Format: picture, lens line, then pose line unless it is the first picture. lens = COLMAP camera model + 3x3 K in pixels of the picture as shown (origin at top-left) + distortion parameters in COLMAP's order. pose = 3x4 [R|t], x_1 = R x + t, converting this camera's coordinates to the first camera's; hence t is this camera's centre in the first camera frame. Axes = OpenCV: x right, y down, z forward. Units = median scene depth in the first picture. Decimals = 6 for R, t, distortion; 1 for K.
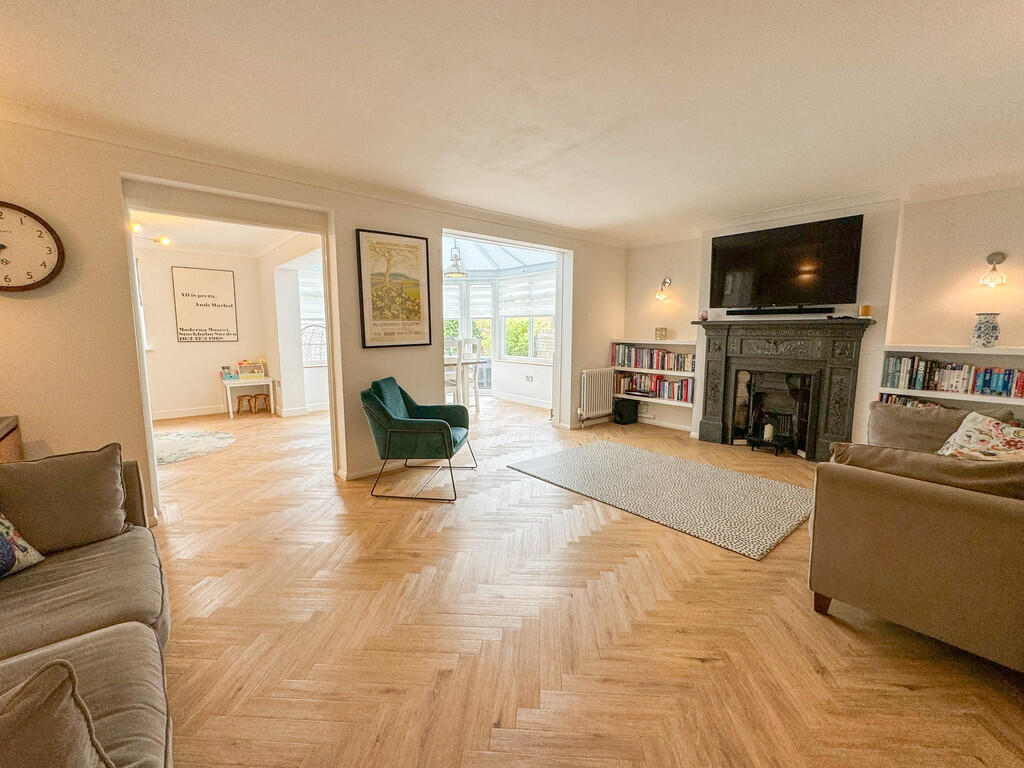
lens RADIAL K [[432.7, 0, 523.3], [0, 432.7, 384.6], [0, 0, 1]] dist [-0.000155, 0.000021]
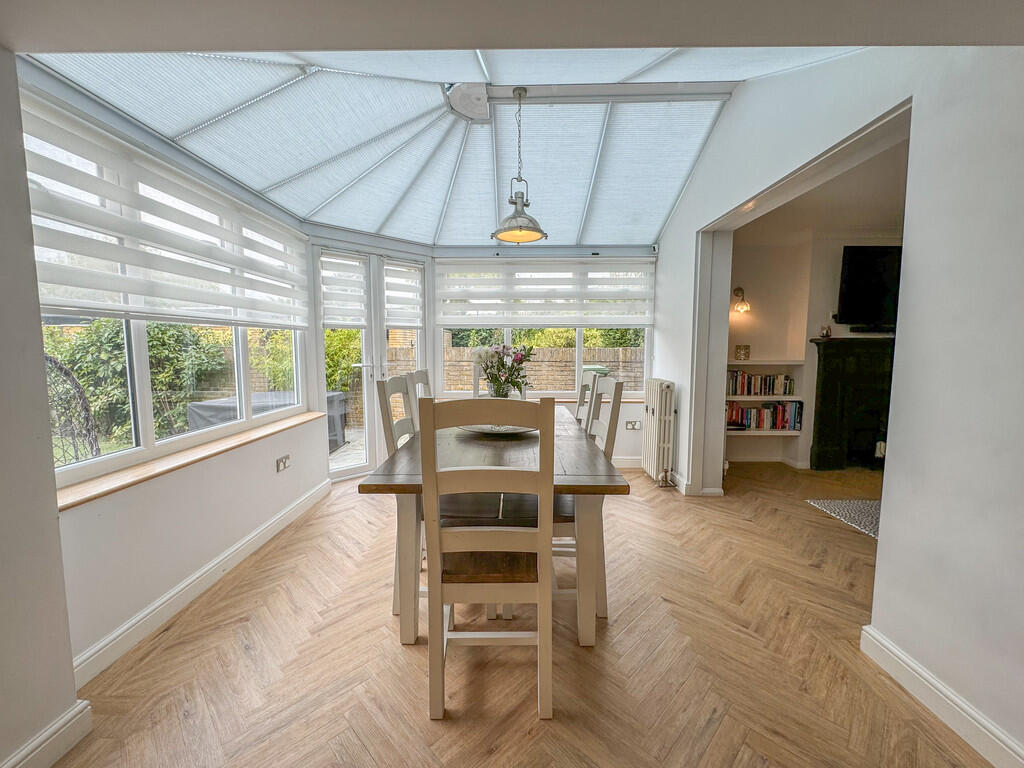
lens RADIAL K [[432.7, 0, 523.3], [0, 432.7, 384.6], [0, 0, 1]] dist [-0.000155, 0.000021]
pose [[0.643265, -0.081909, 0.761250, -0.589652], [0.100509, 0.994691, 0.022095, -0.116351], [-0.759018, 0.062299, 0.648082, 0.789136]]
